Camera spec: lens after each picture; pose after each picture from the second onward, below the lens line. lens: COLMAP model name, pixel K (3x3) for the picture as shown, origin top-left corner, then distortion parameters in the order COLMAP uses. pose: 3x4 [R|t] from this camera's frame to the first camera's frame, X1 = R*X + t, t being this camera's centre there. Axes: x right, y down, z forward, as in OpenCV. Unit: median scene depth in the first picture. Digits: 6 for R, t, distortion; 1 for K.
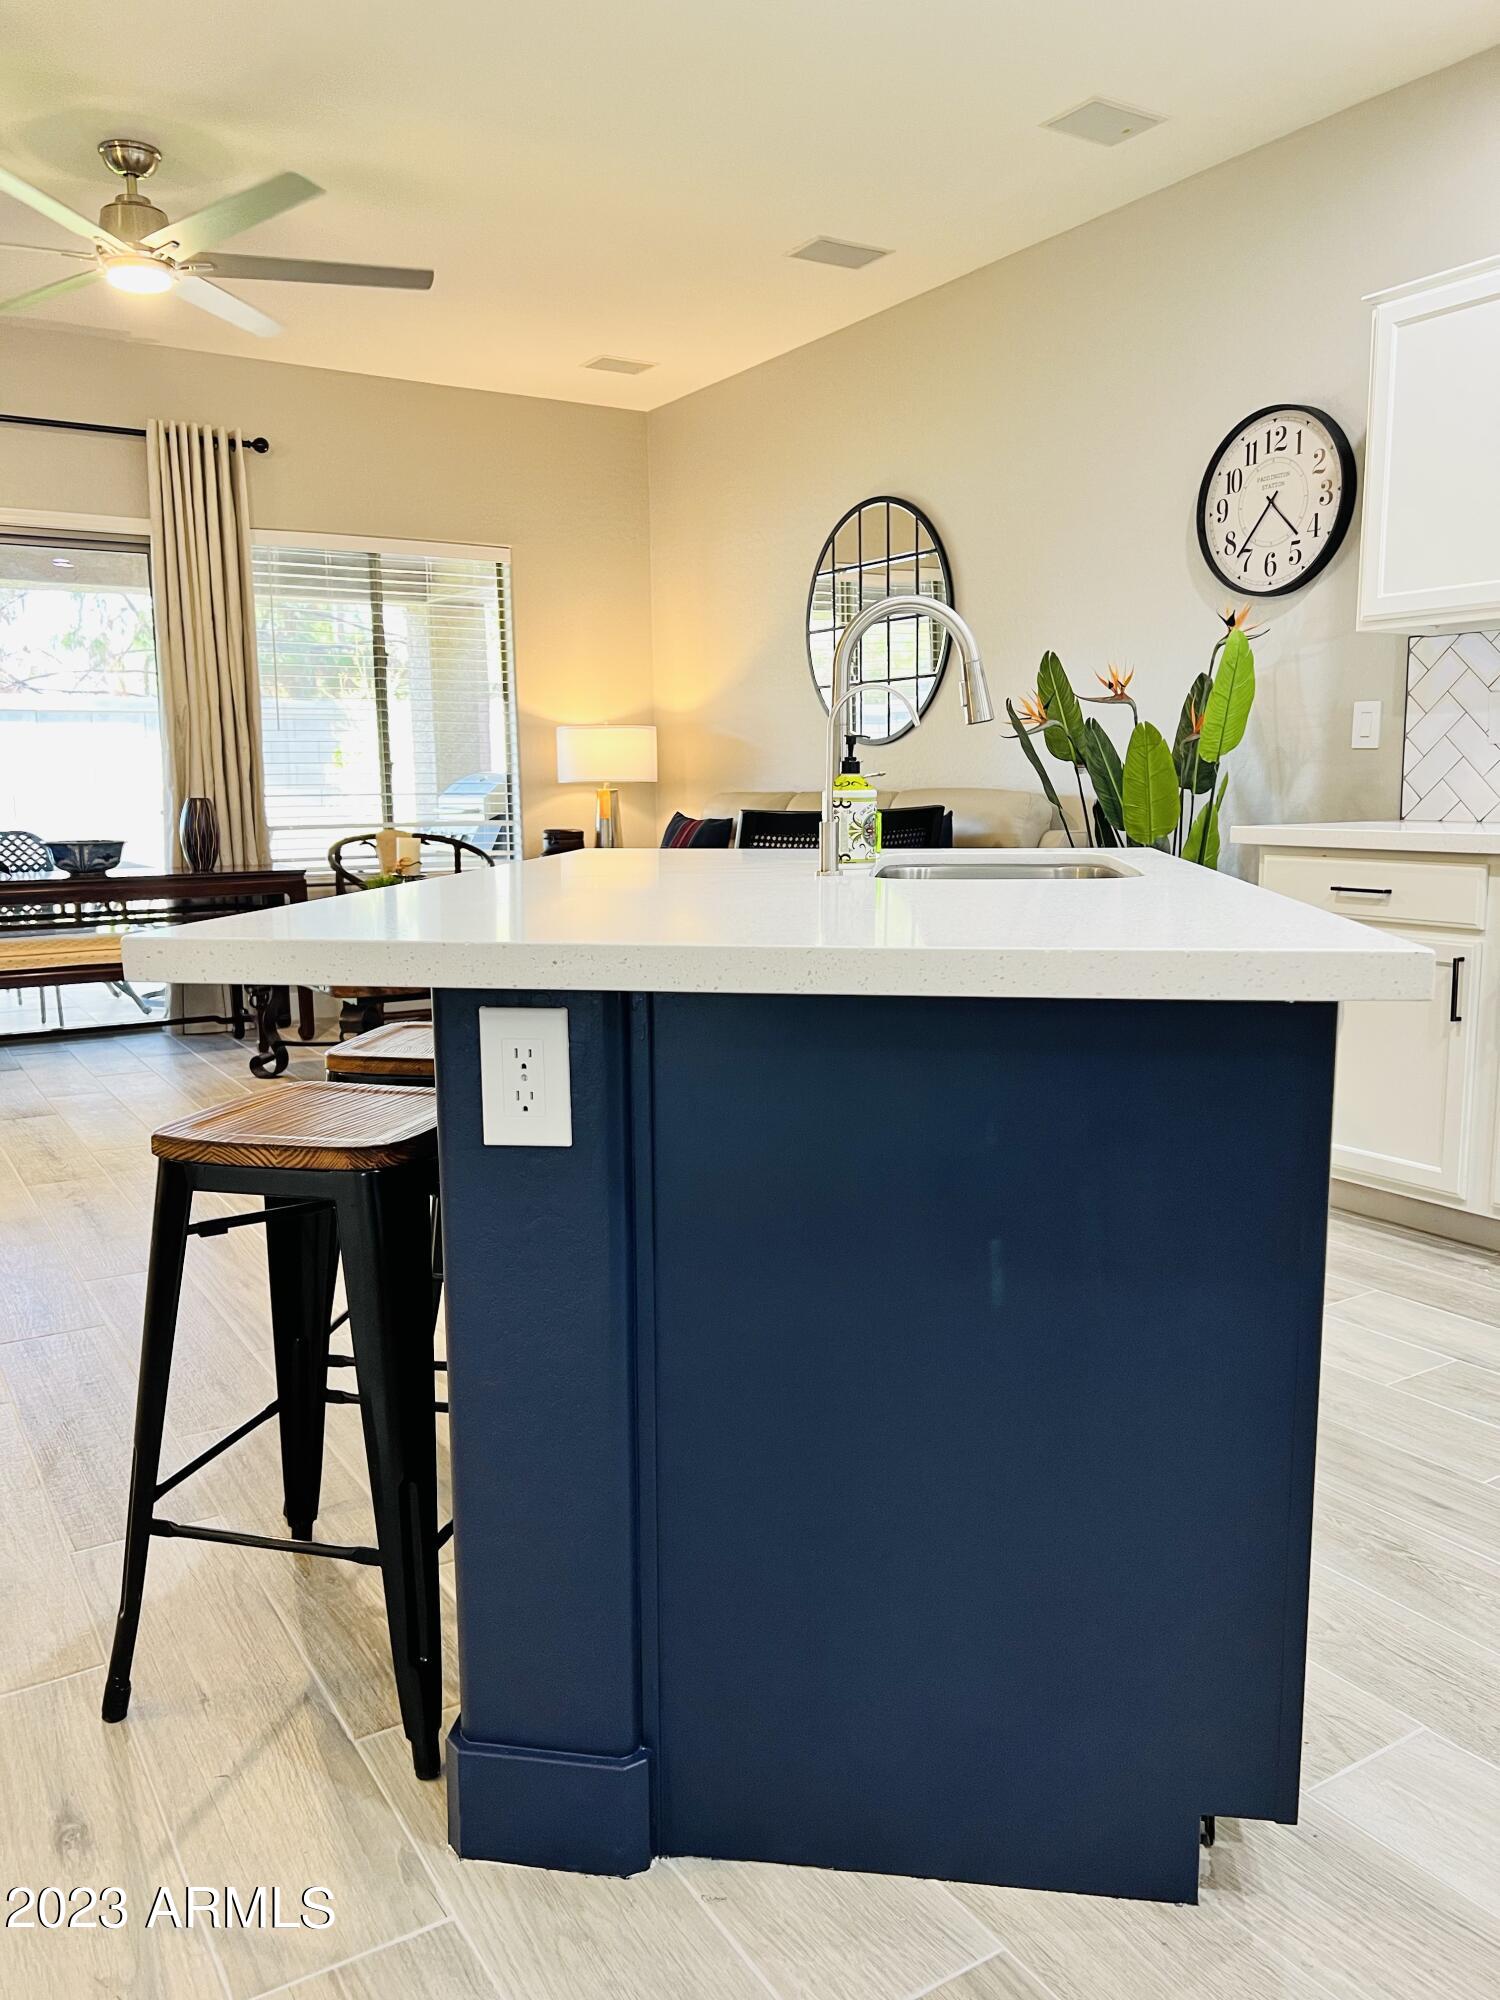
lens RADIAL K [[1515.8, 0, 769.1], [0, 1515.8, 1001.6], [0, 0, 1]] dist [0.052151, -0.055629]
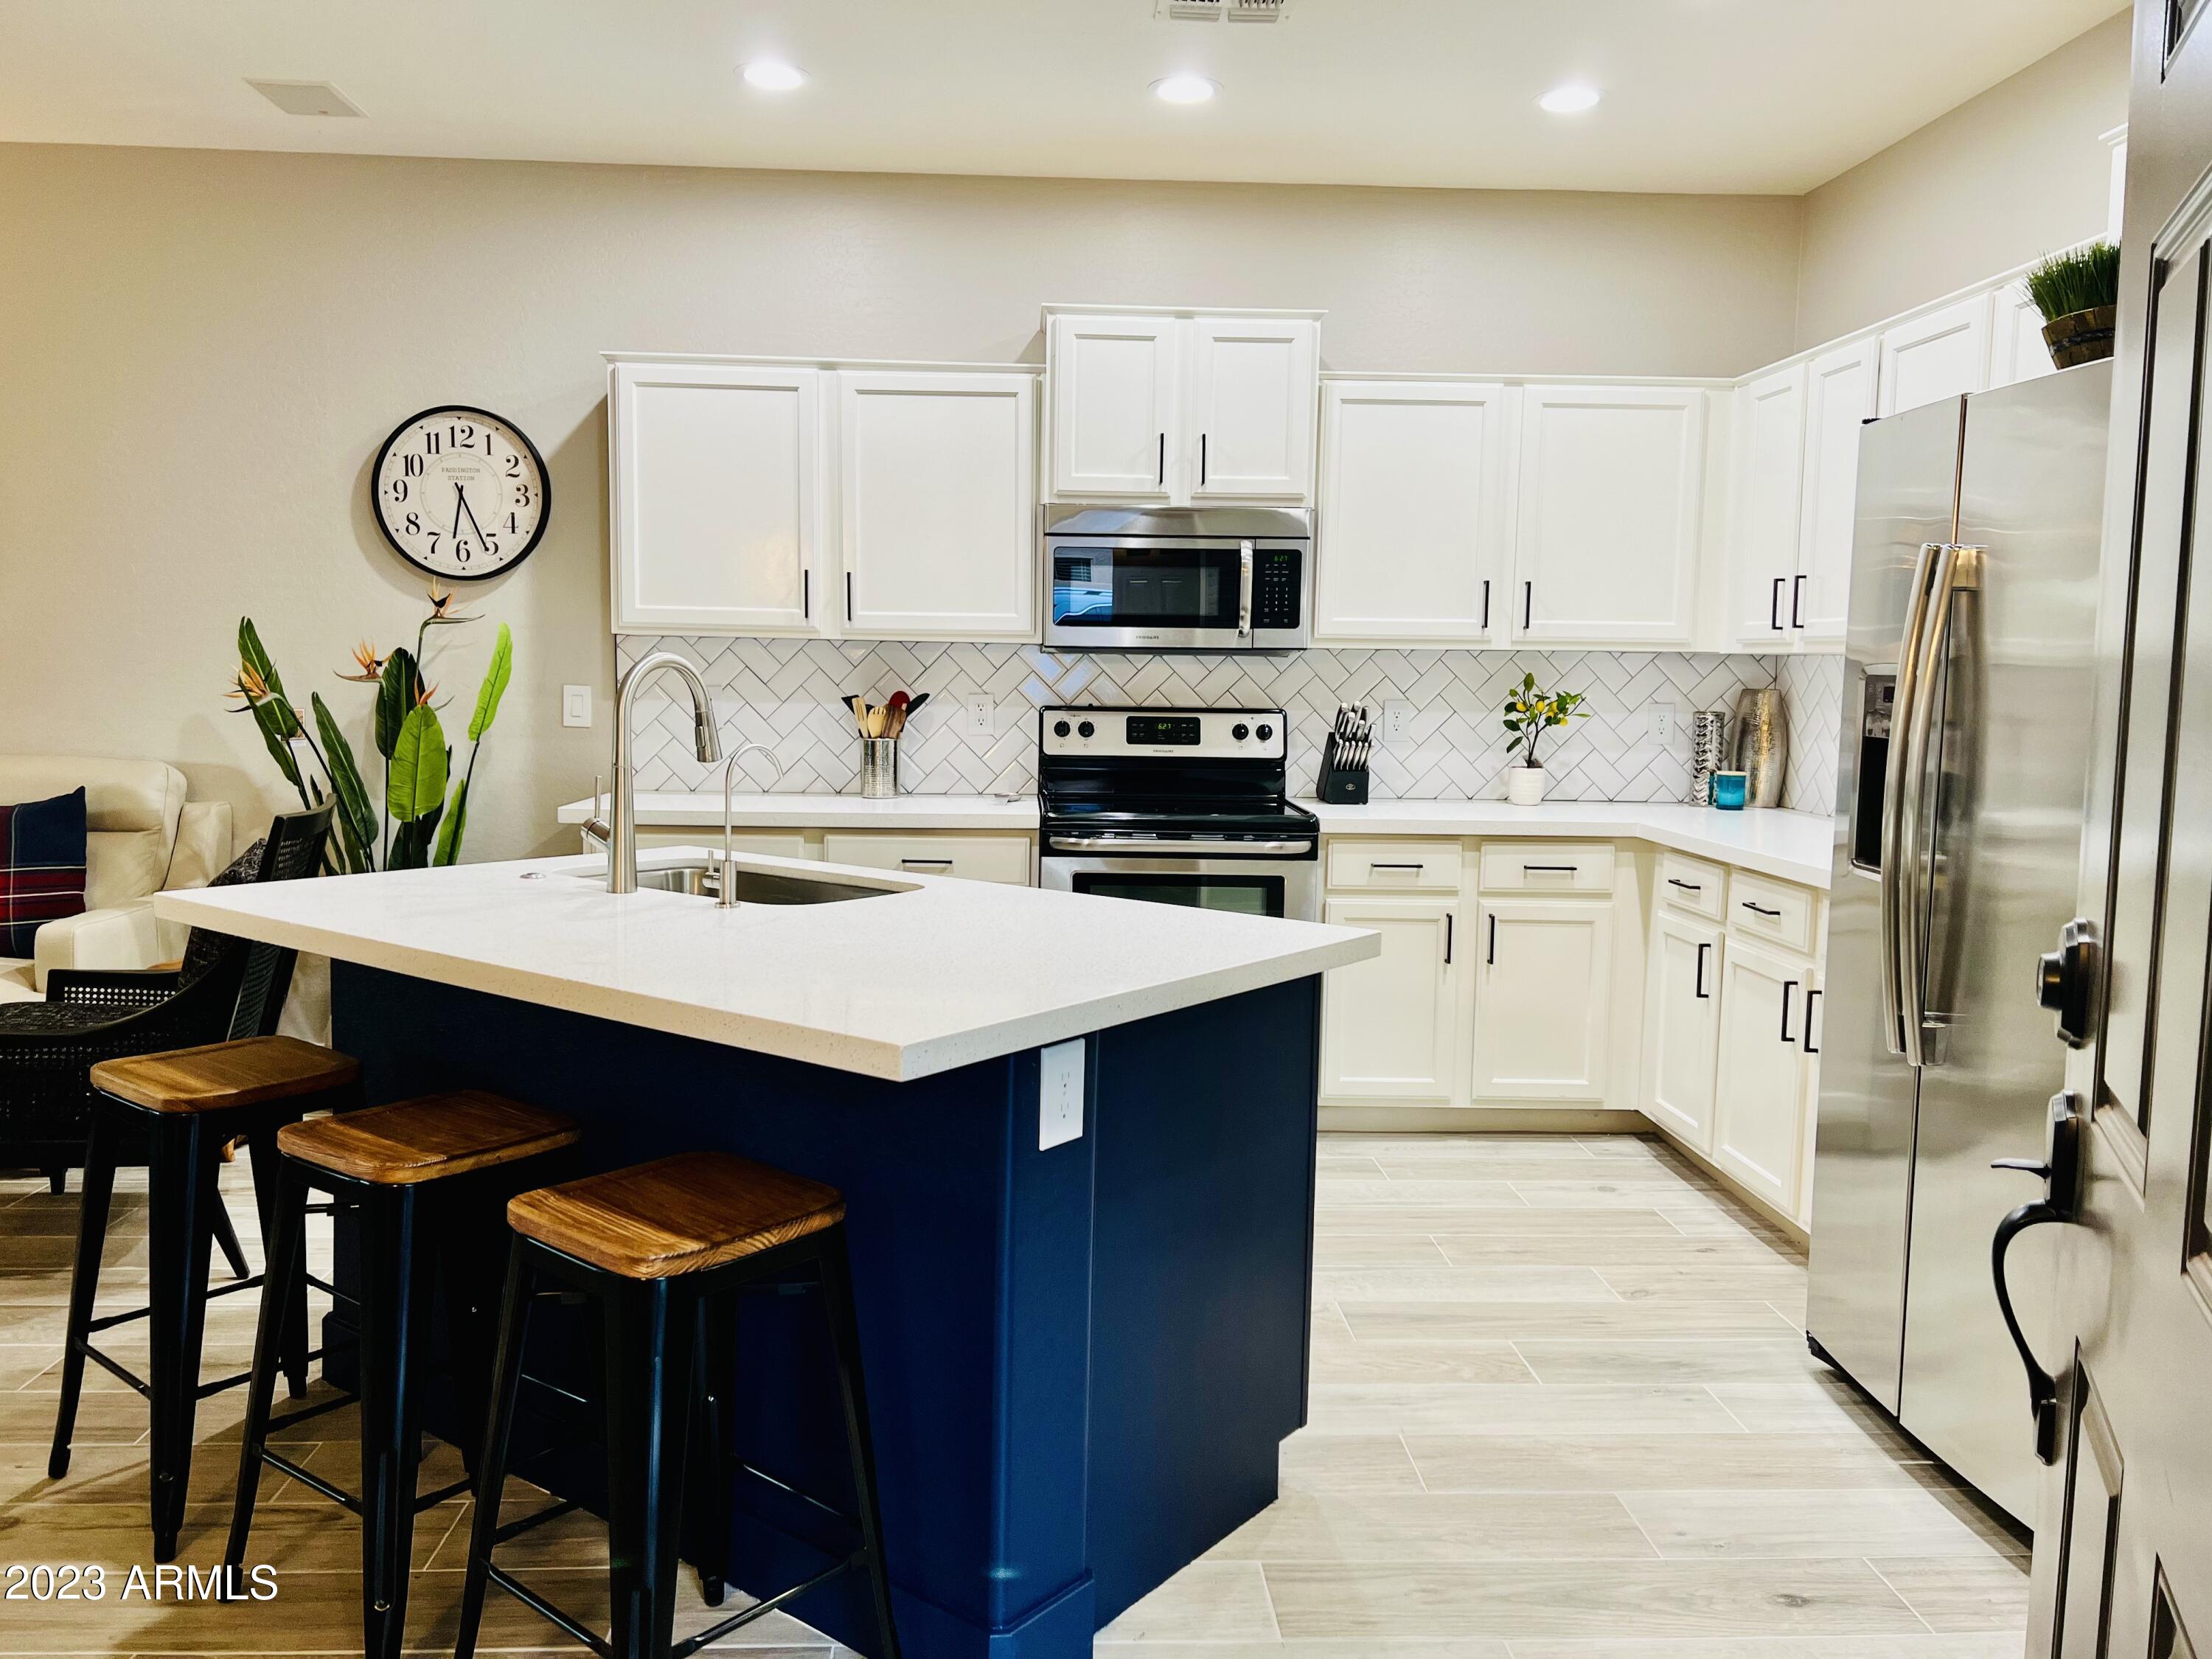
lens RADIAL K [[1676.4, 0, 1095.2], [0, 1676.4, 822.1], [0, 0, 1]] dist [0.052151, -0.055629]
pose [[0.487041, -0.064695, 0.870980, -0.482325], [0.102394, 0.994605, 0.016620, -0.072375], [-0.867356, 0.081088, 0.491038, 0.058625]]
